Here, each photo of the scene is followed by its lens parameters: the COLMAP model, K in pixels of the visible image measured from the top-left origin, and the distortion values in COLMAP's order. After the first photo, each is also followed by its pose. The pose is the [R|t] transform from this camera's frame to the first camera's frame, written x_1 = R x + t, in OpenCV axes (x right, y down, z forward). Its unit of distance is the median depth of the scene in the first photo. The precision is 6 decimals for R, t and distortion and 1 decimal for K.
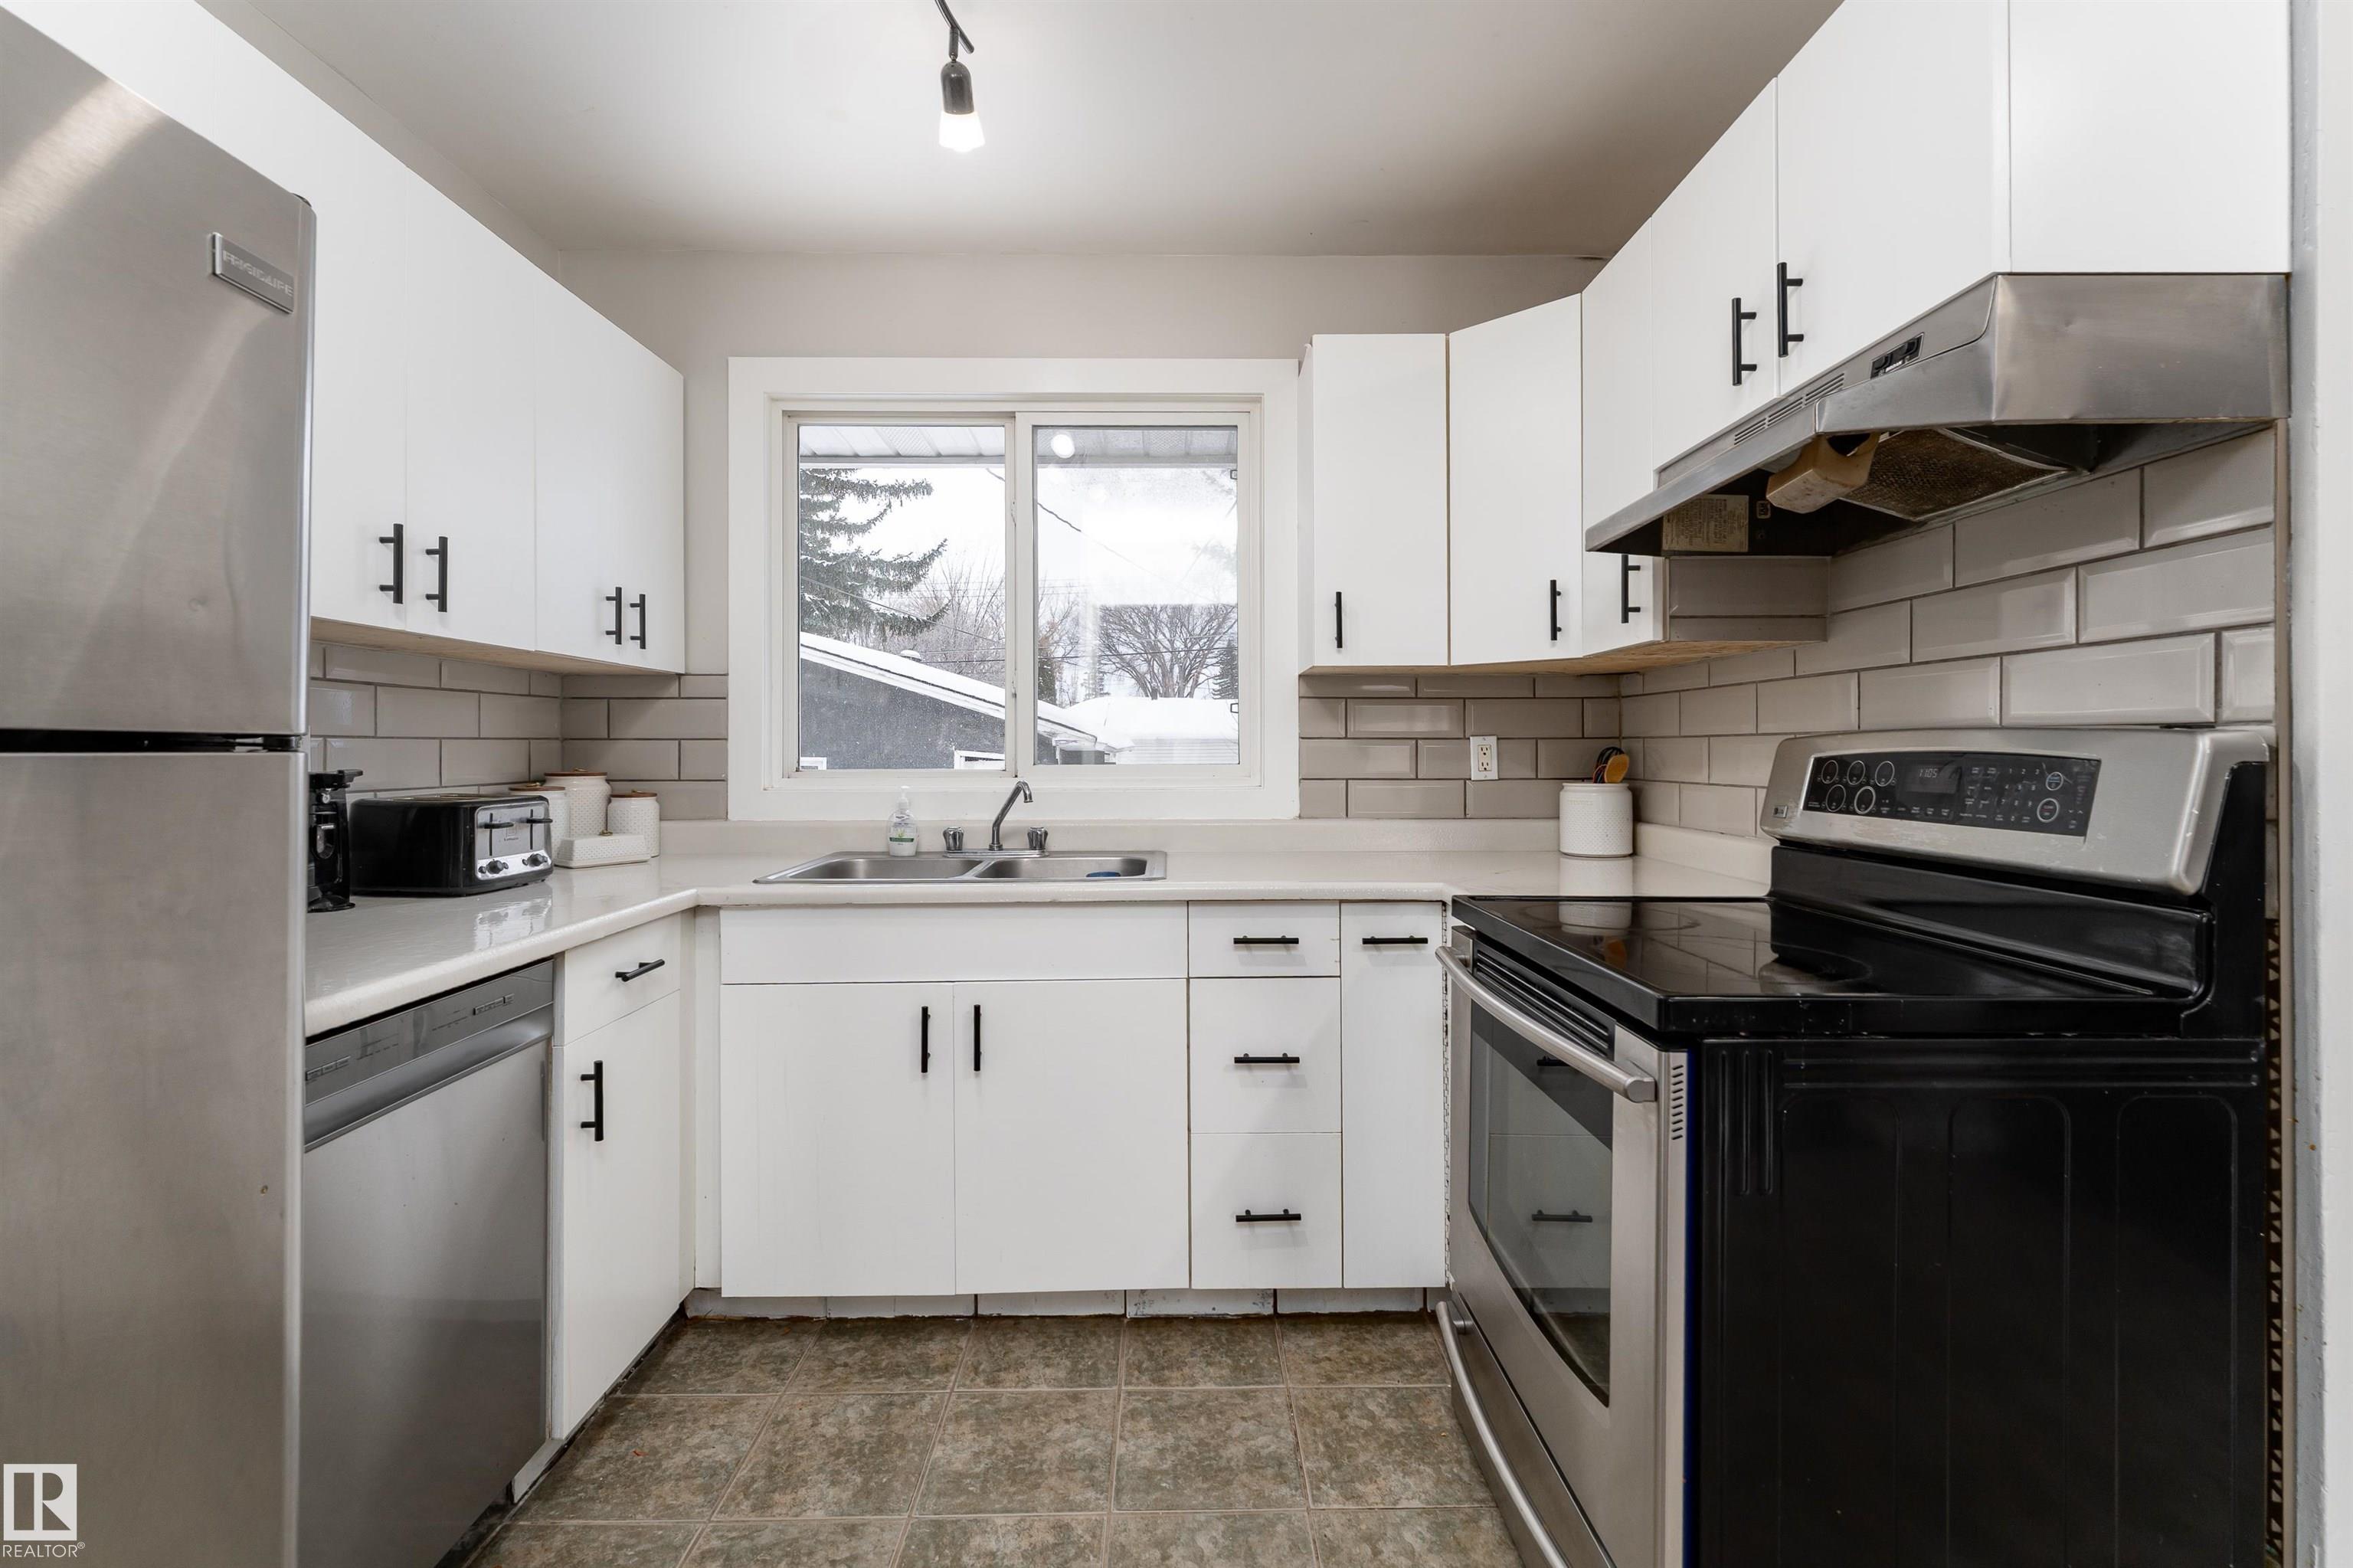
lens RADIAL K [[1035.9, 0, 1169.1], [0, 1035.9, 749.3], [0, 0, 1]] dist [-0.001966, 0.000503]
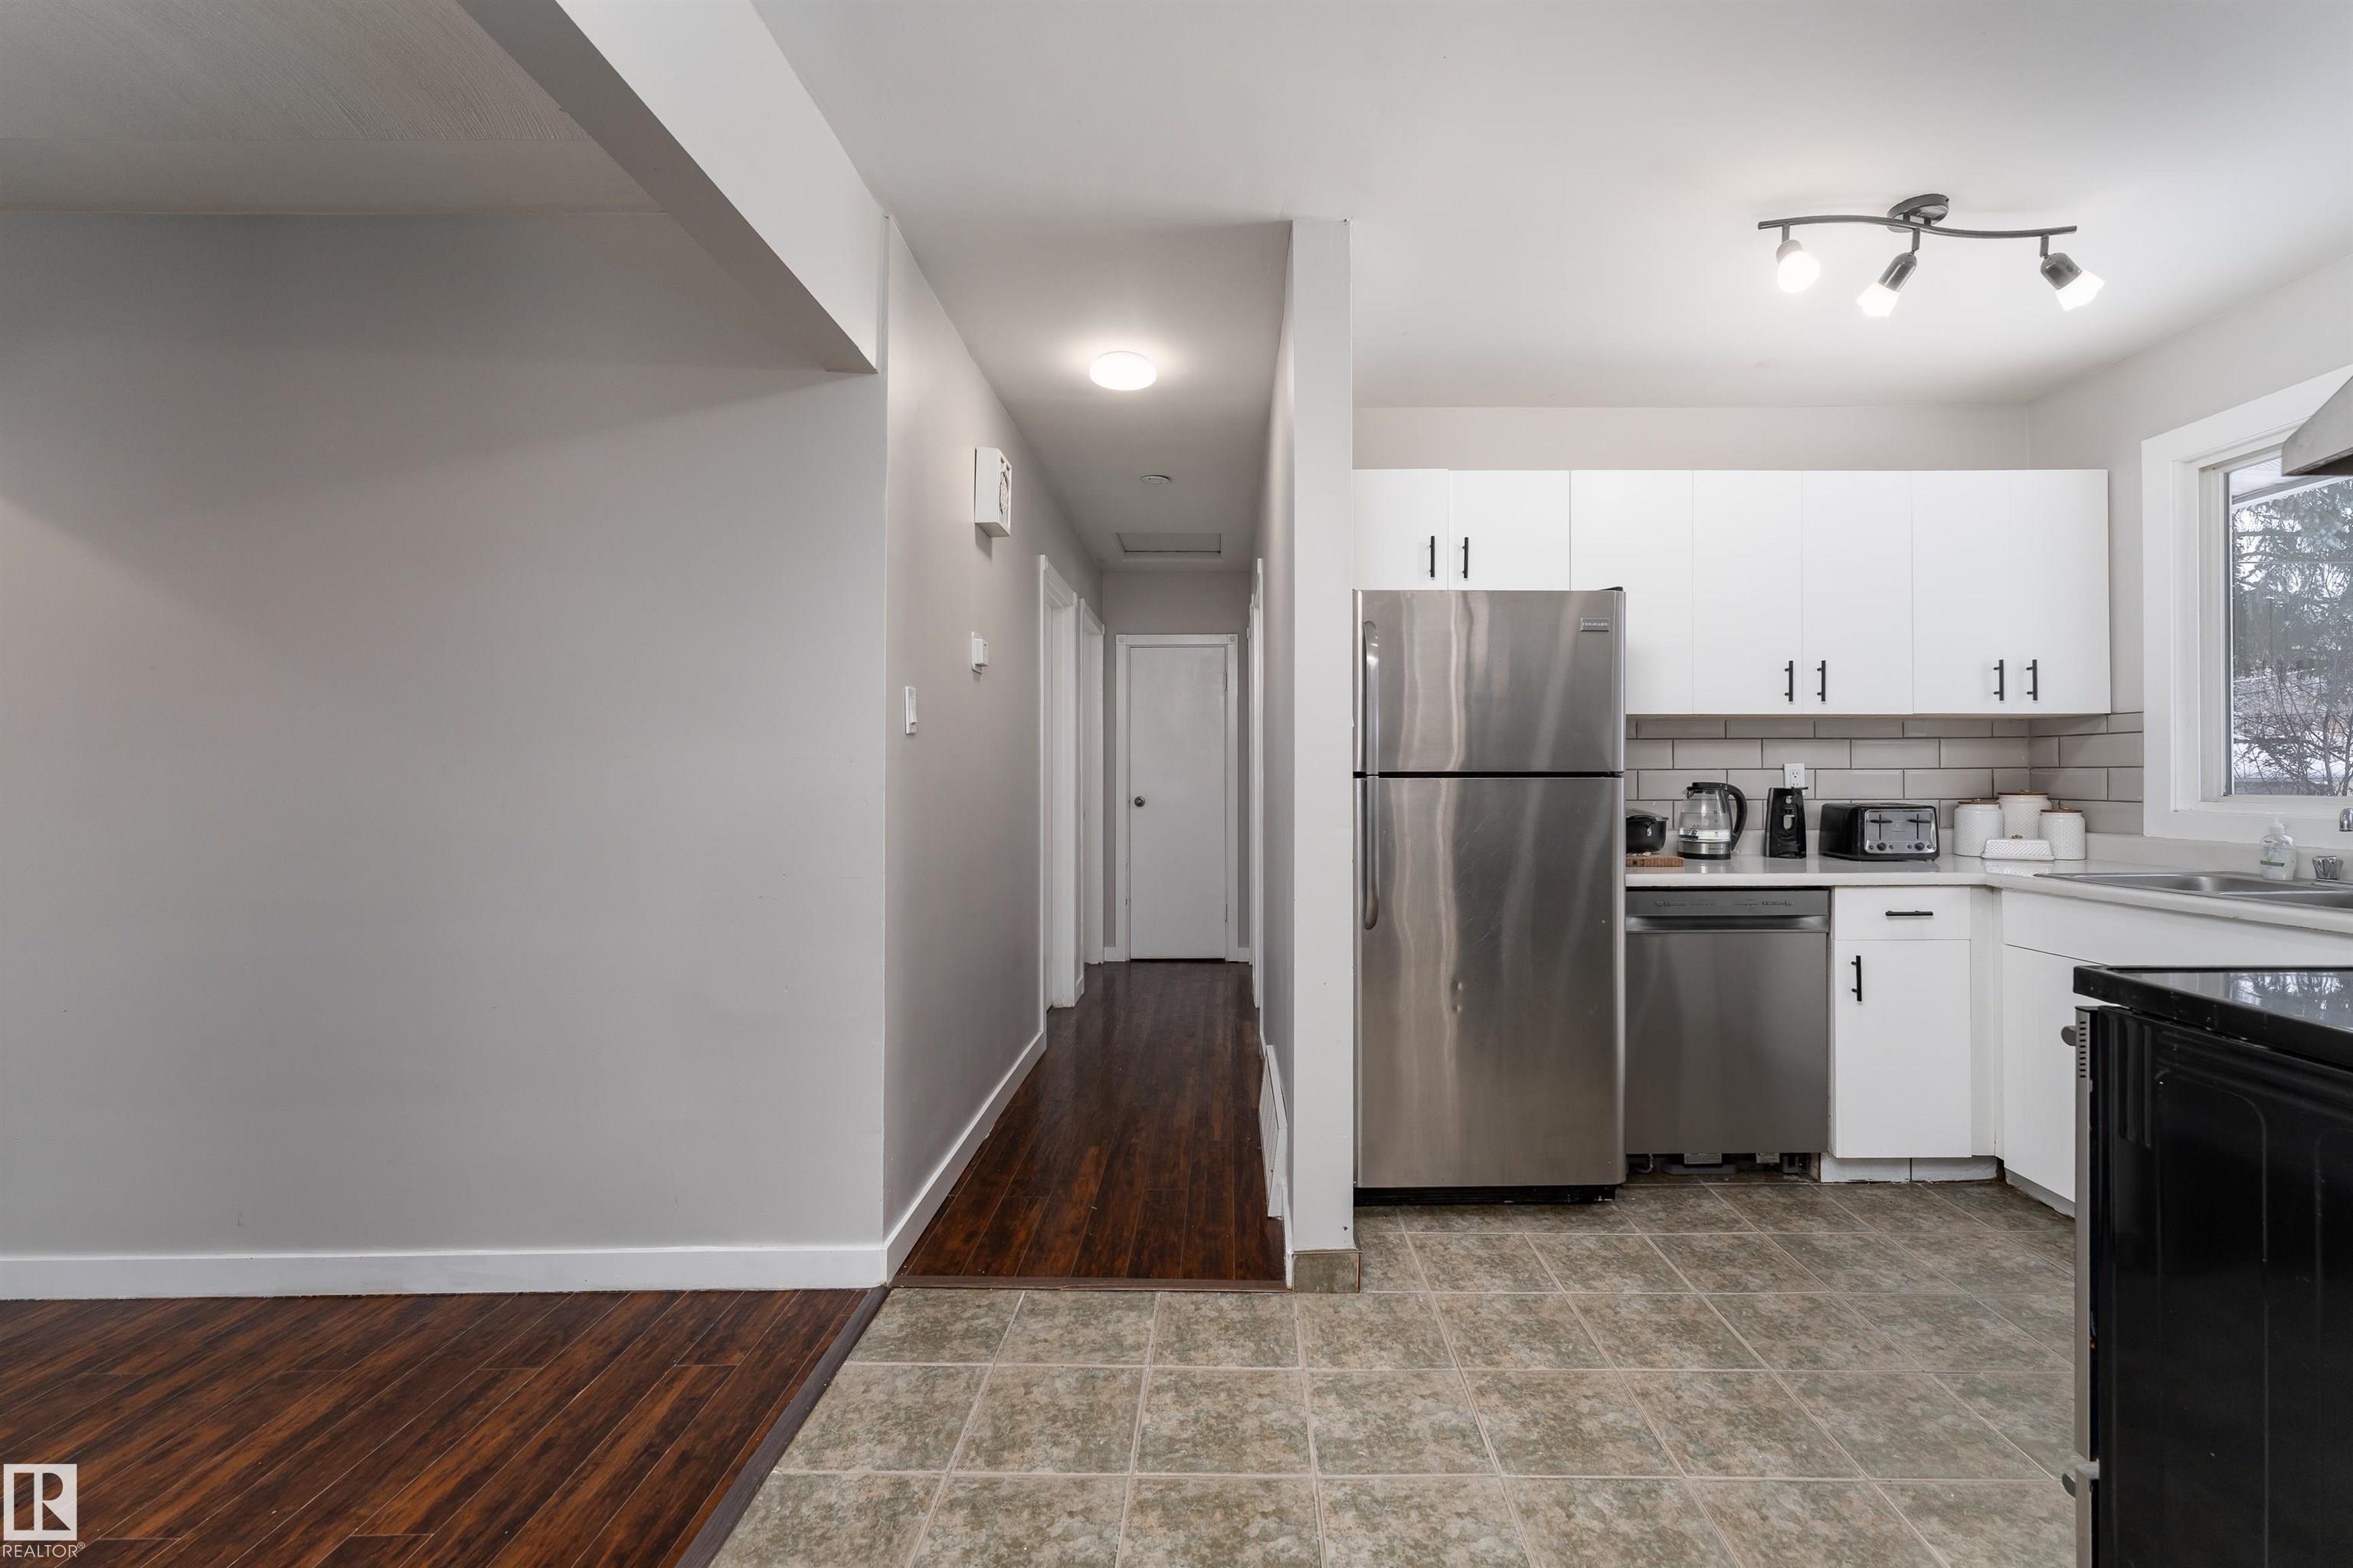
lens RADIAL K [[992.8, 0, 1216.1], [0, 992.8, 768.4], [0, 0, 1]] dist [-0.000390, -0.000144]
pose [[-0.023071, -0.006553, -0.999712, 0.942253], [0.002362, 0.999975, -0.006609, -0.003860], [0.999731, -0.002514, -0.023055, -0.034041]]
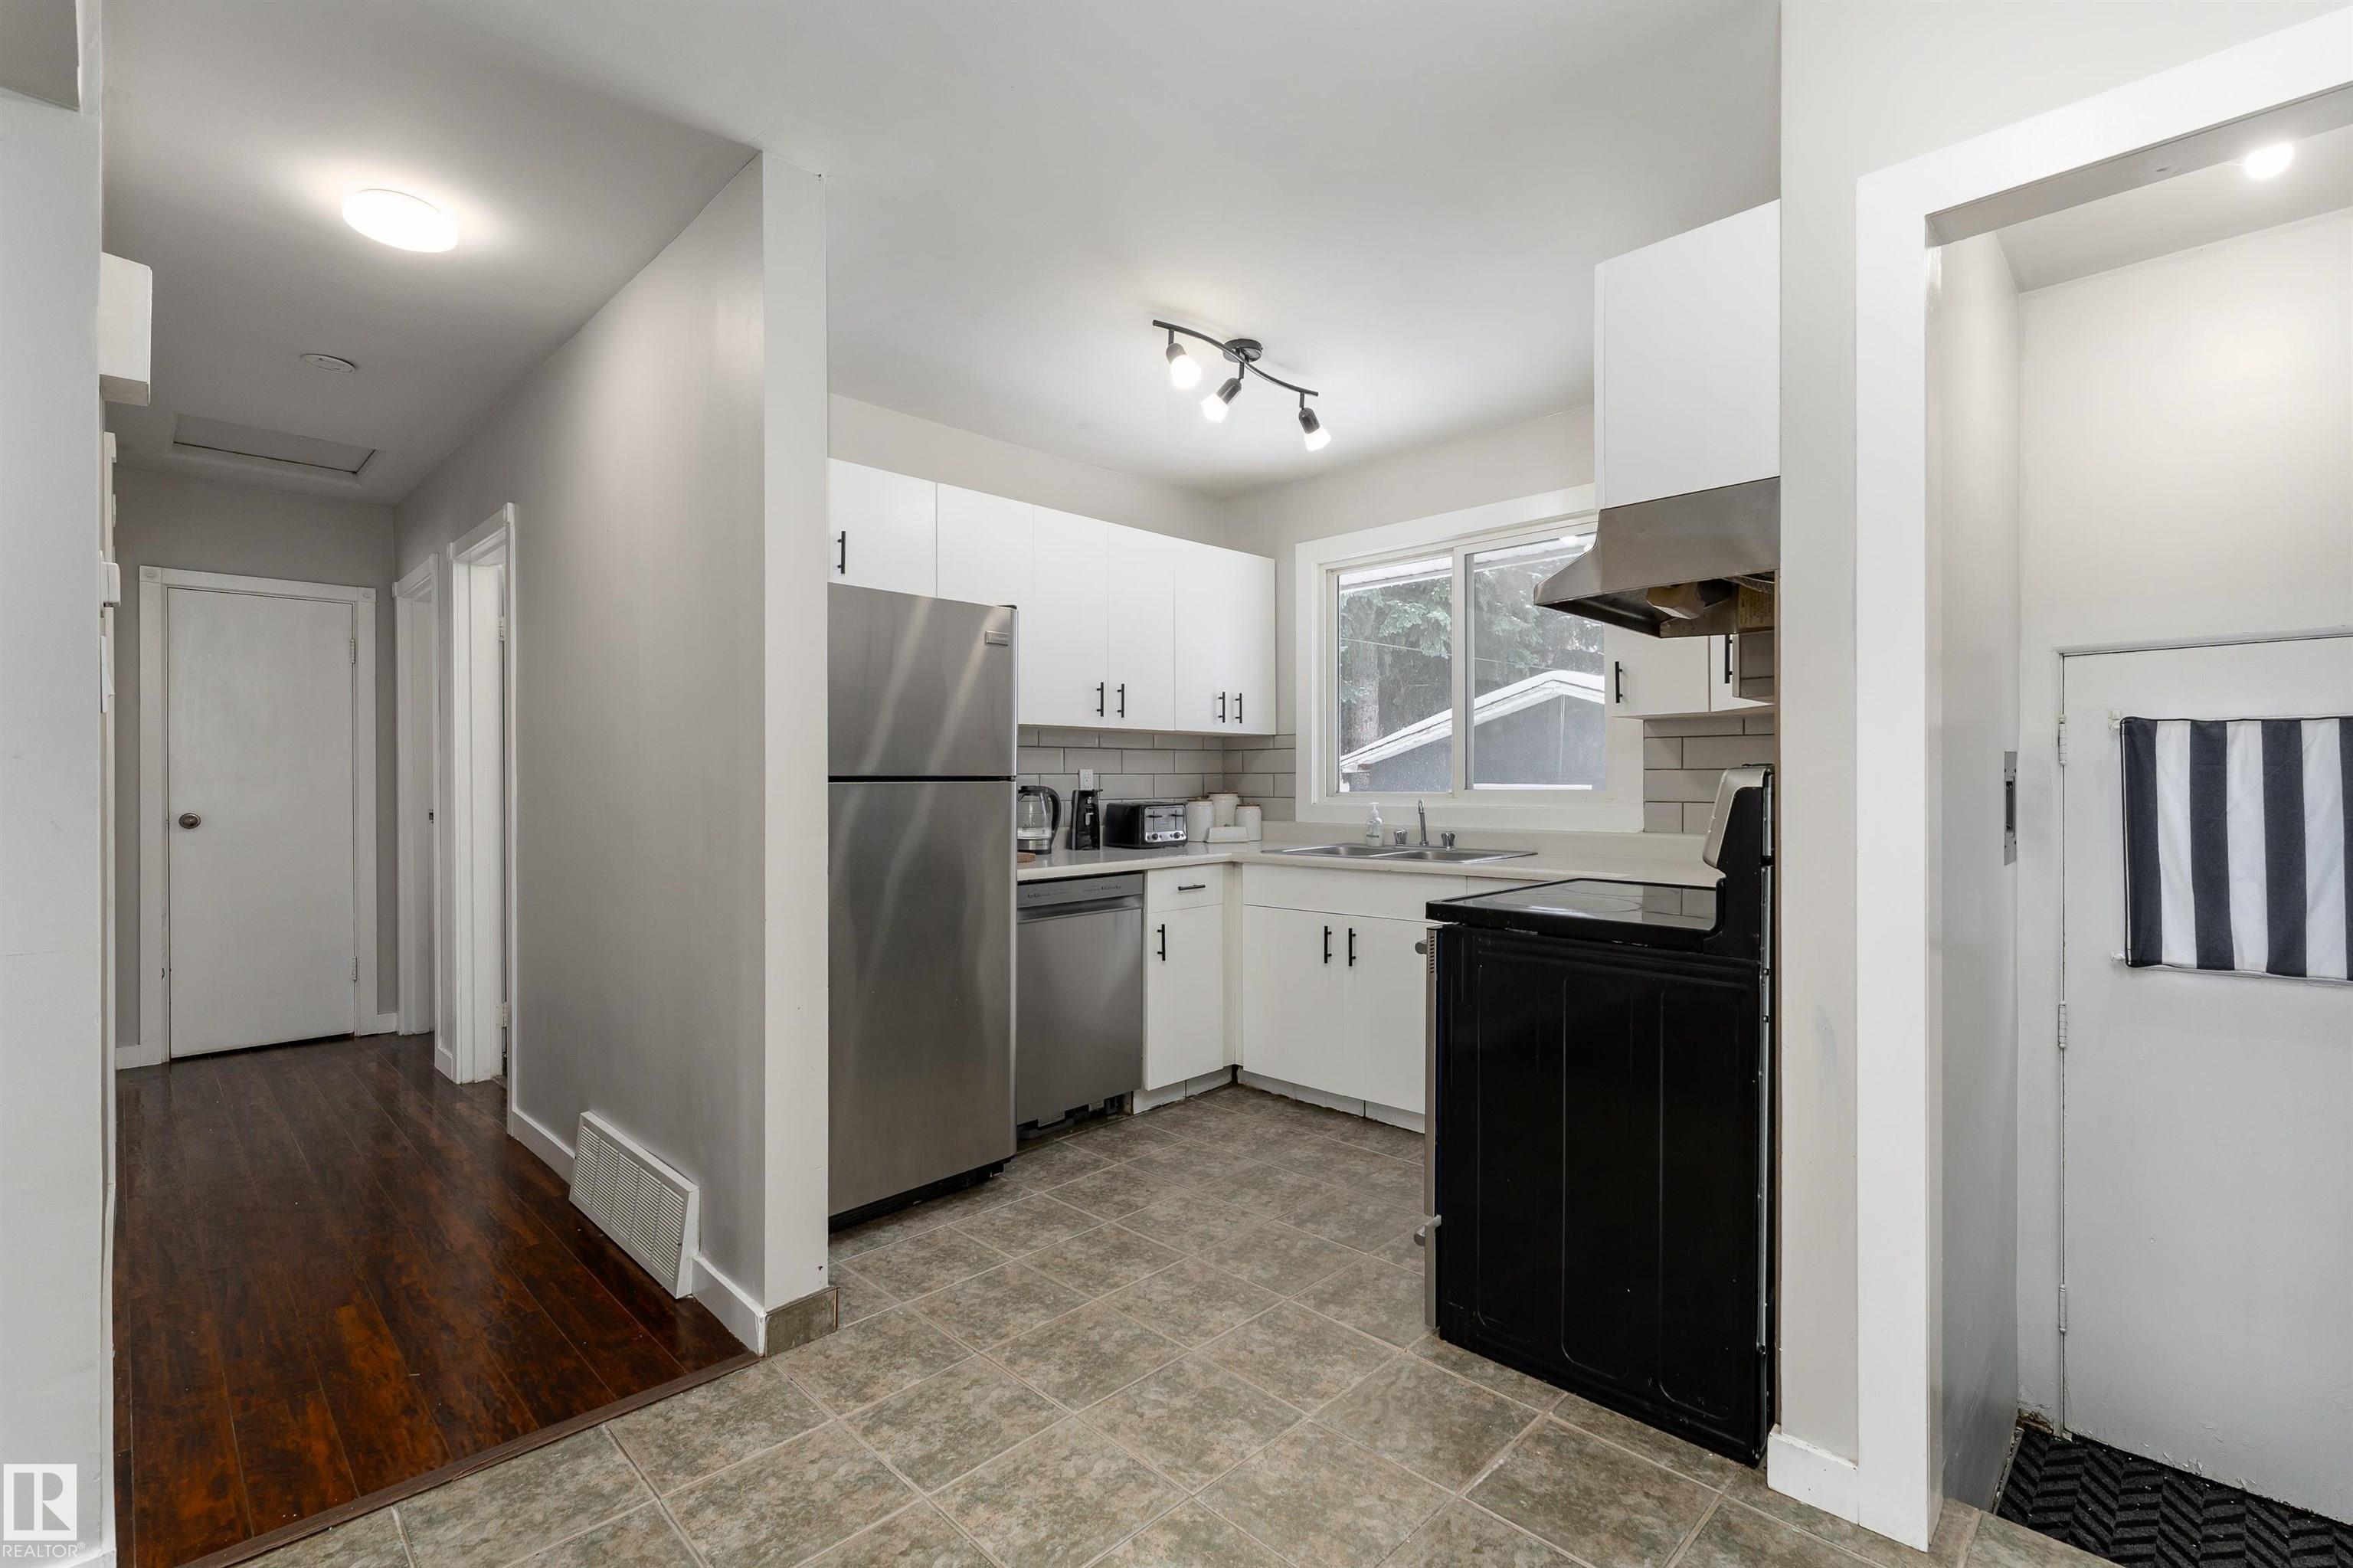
lens RADIAL K [[1058.0, 0, 1176.5], [0, 1058.0, 784.0], [0, 0, 1]] dist [0.001546, 0.000117]
pose [[0.695610, 0.001804, -0.718418, 0.868794], [0.003880, 0.999973, 0.006268, -0.004227], [0.718410, -0.007147, 0.695584, -0.424690]]
